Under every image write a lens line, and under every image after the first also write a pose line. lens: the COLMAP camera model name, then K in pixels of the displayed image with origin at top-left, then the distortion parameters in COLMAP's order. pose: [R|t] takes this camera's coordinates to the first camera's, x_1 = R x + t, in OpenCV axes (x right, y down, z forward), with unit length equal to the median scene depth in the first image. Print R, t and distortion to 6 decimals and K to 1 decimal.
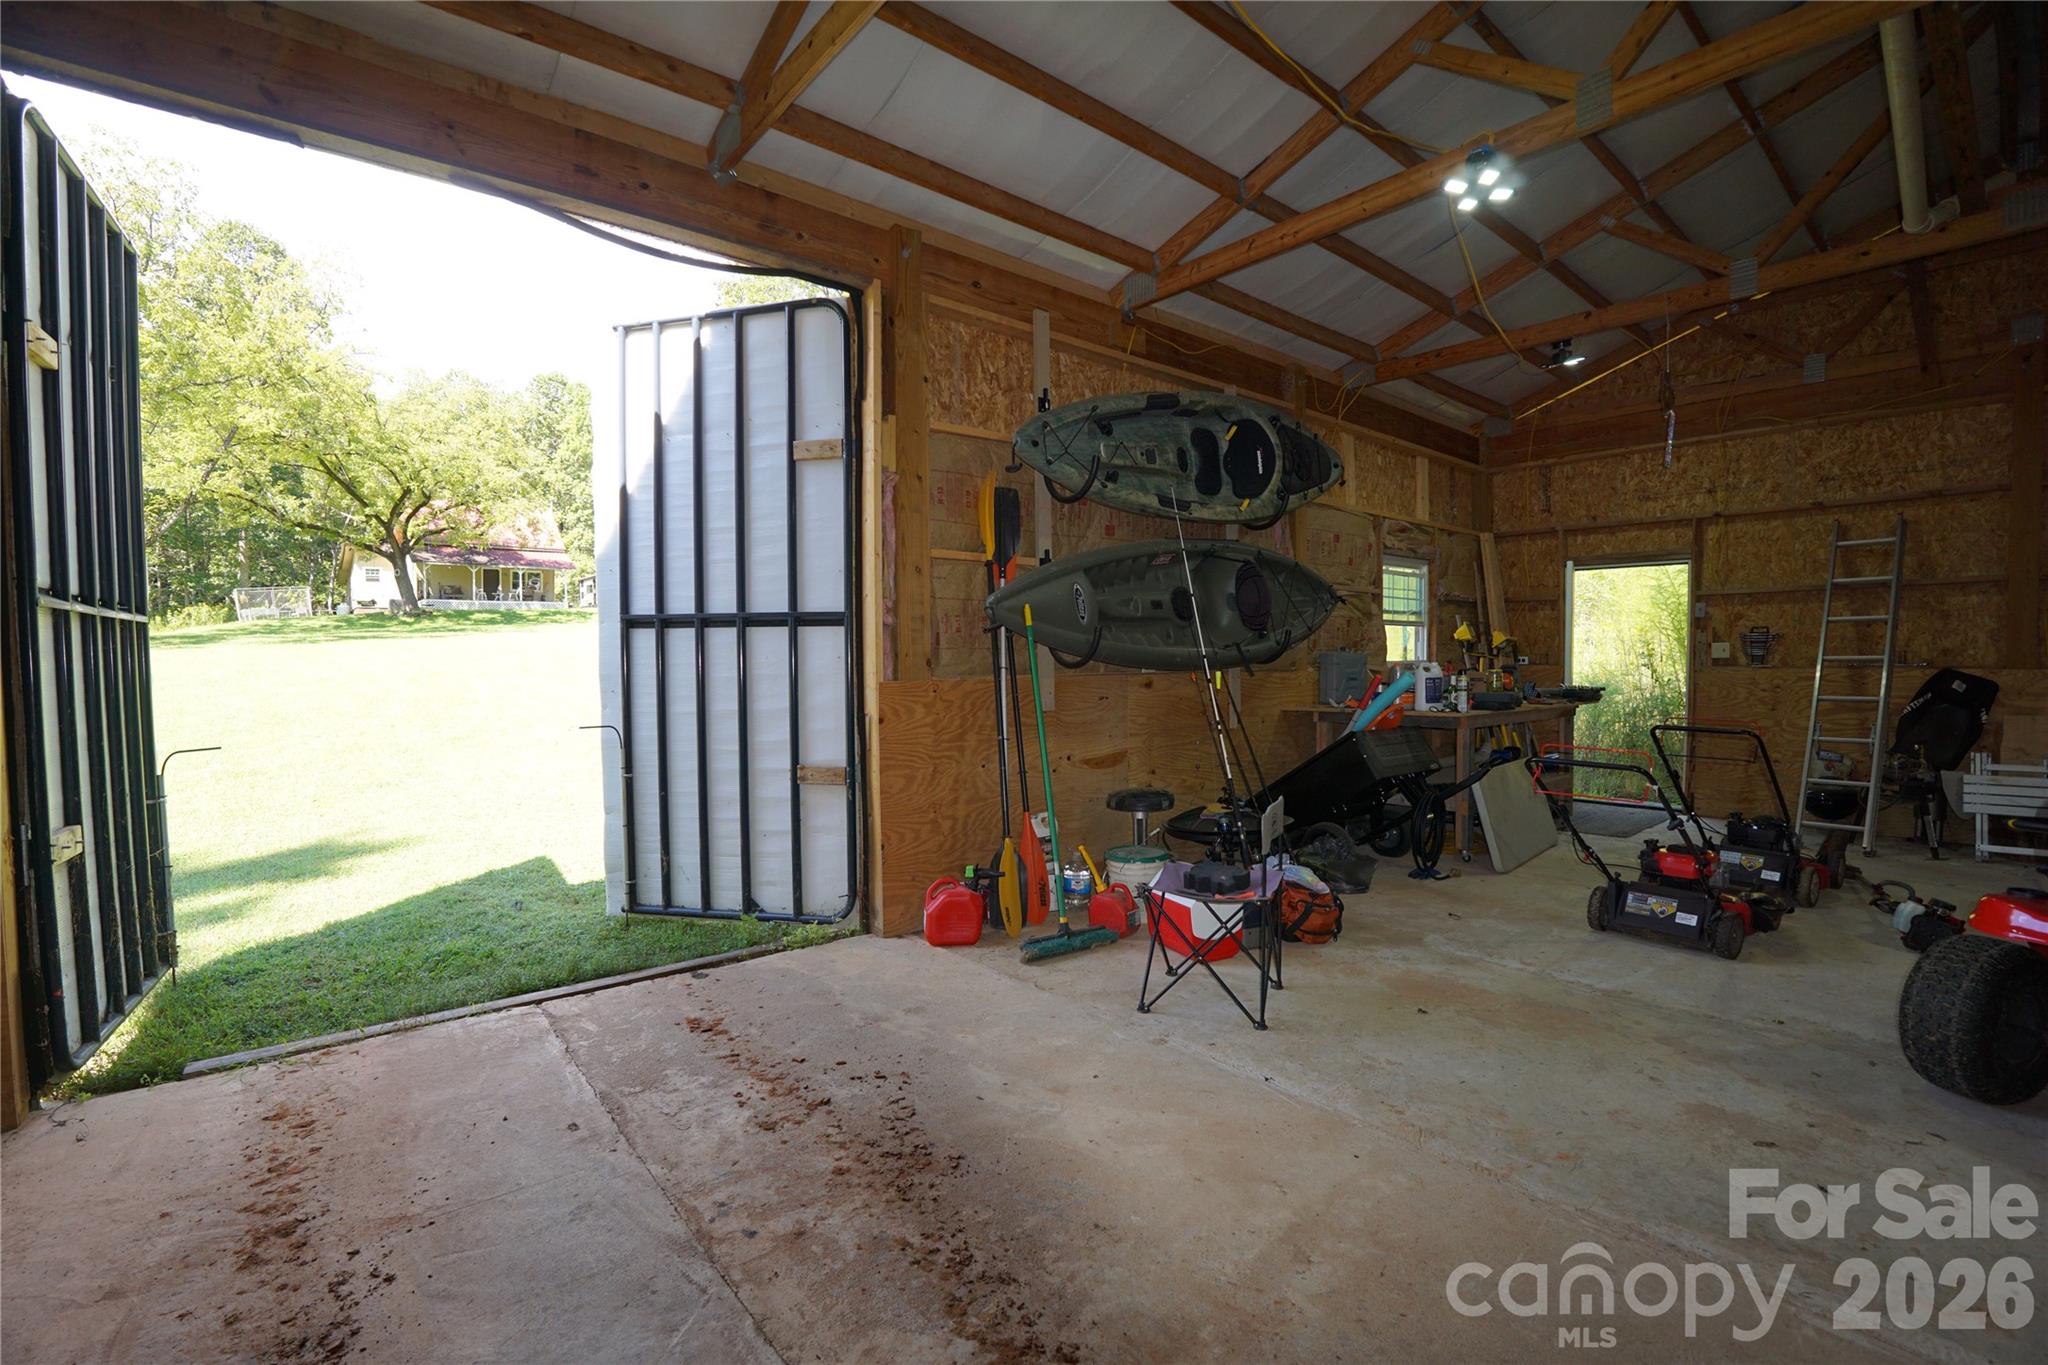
lens RADIAL K [[900.9, 0, 1015.4], [0, 900.9, 689.7], [0, 0, 1]] dist [-0.042731, 0.008079]
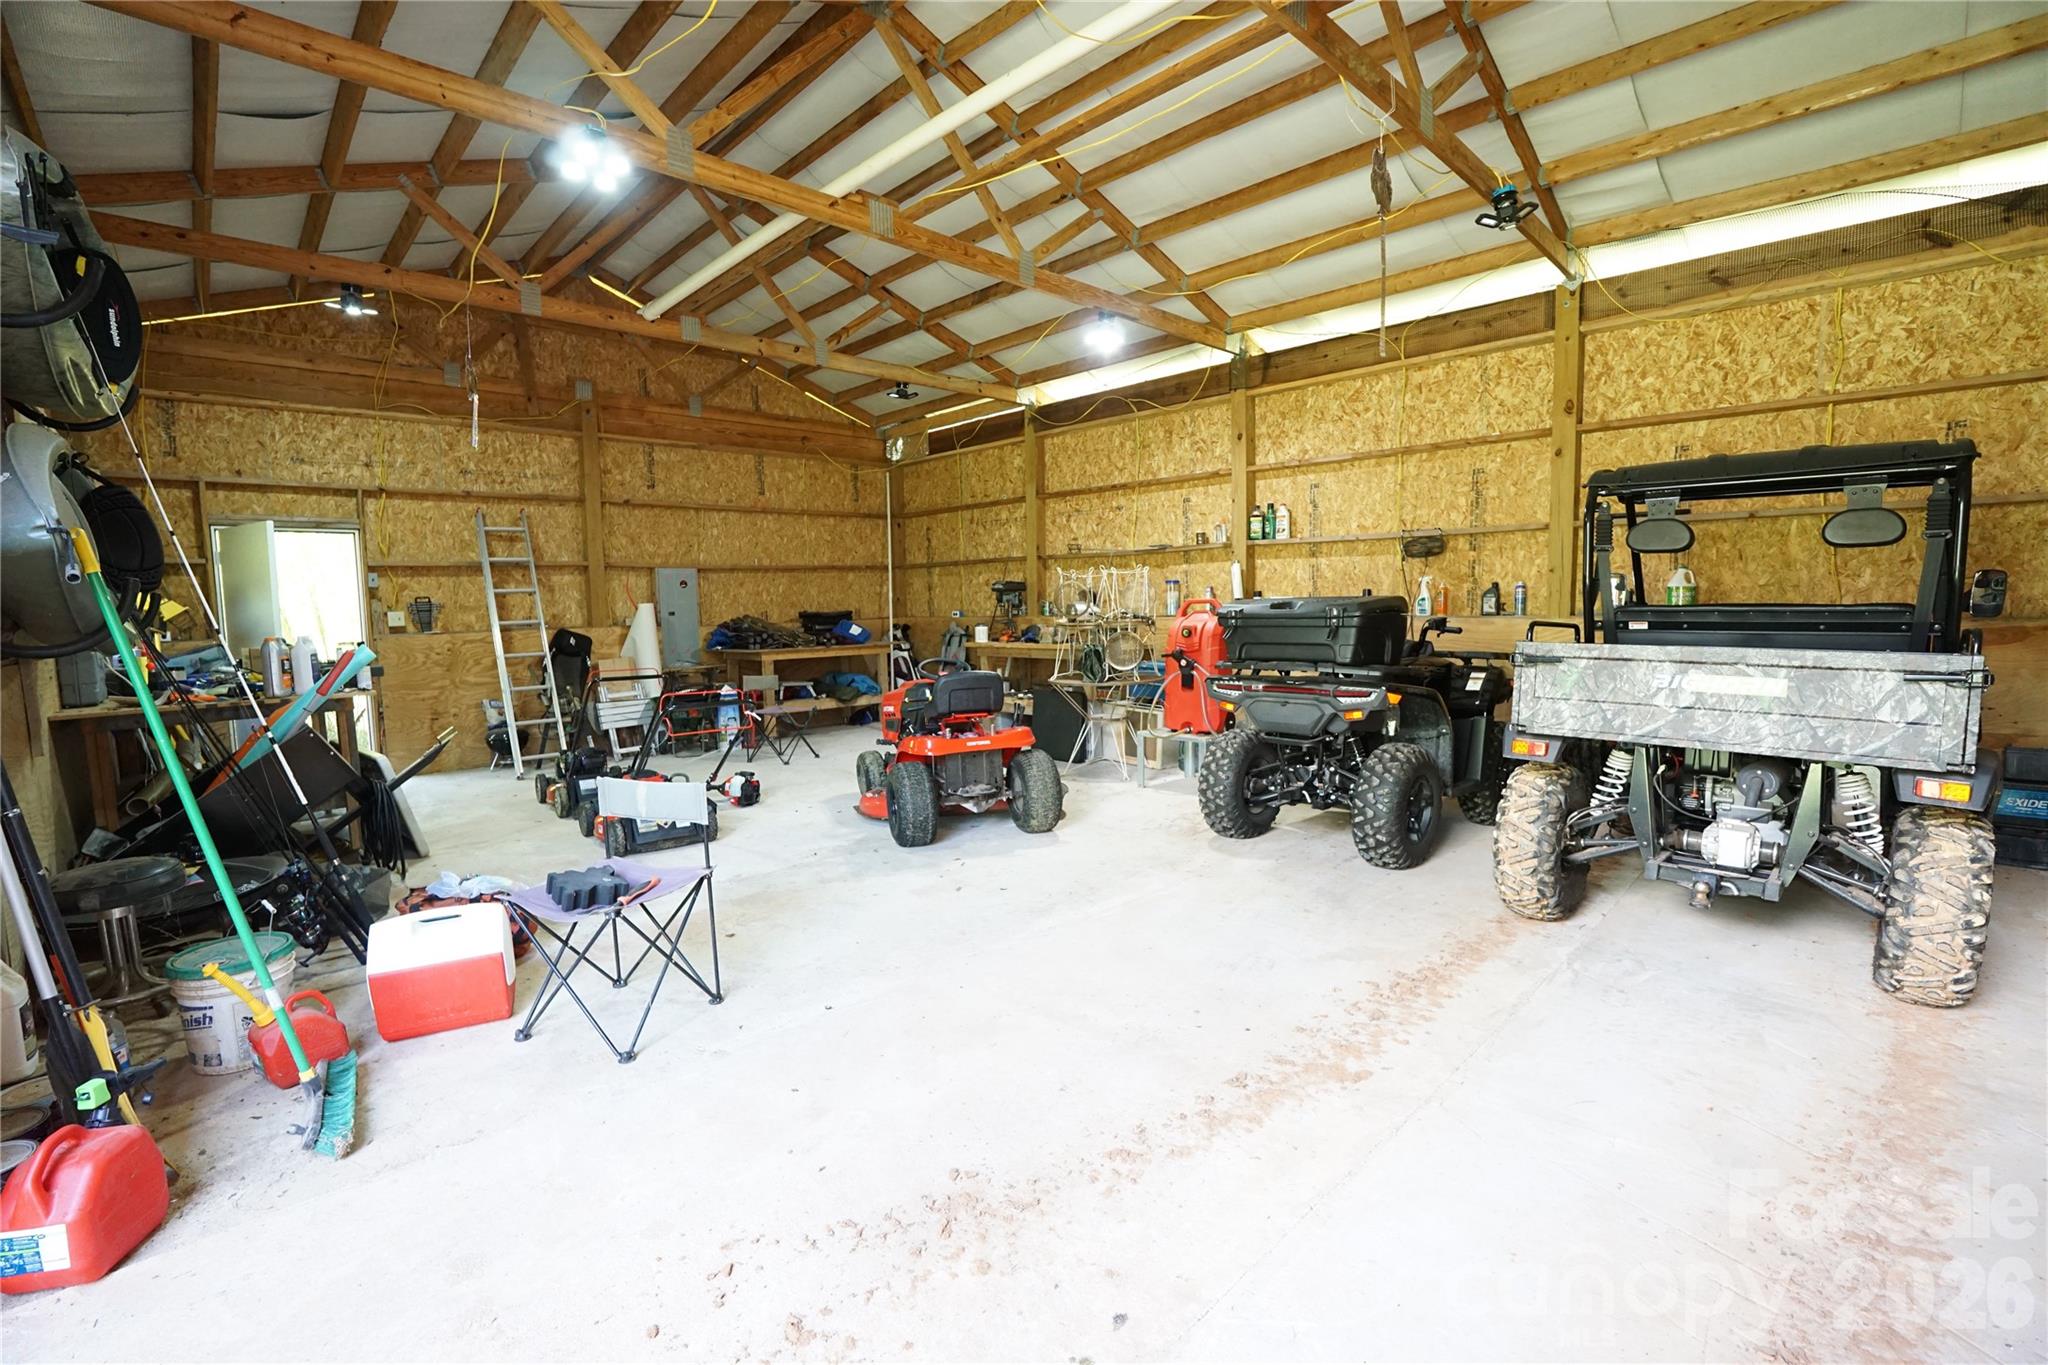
lens RADIAL K [[900.9, 0, 1012.9], [0, 900.9, 681.2], [0, 0, 1]] dist [-0.042731, 0.008079]
pose [[-0.053969, -0.078249, 0.995472, -0.317175], [0.061514, 0.994771, 0.081529, -0.011825], [-0.996646, 0.065636, -0.048873, 0.331635]]
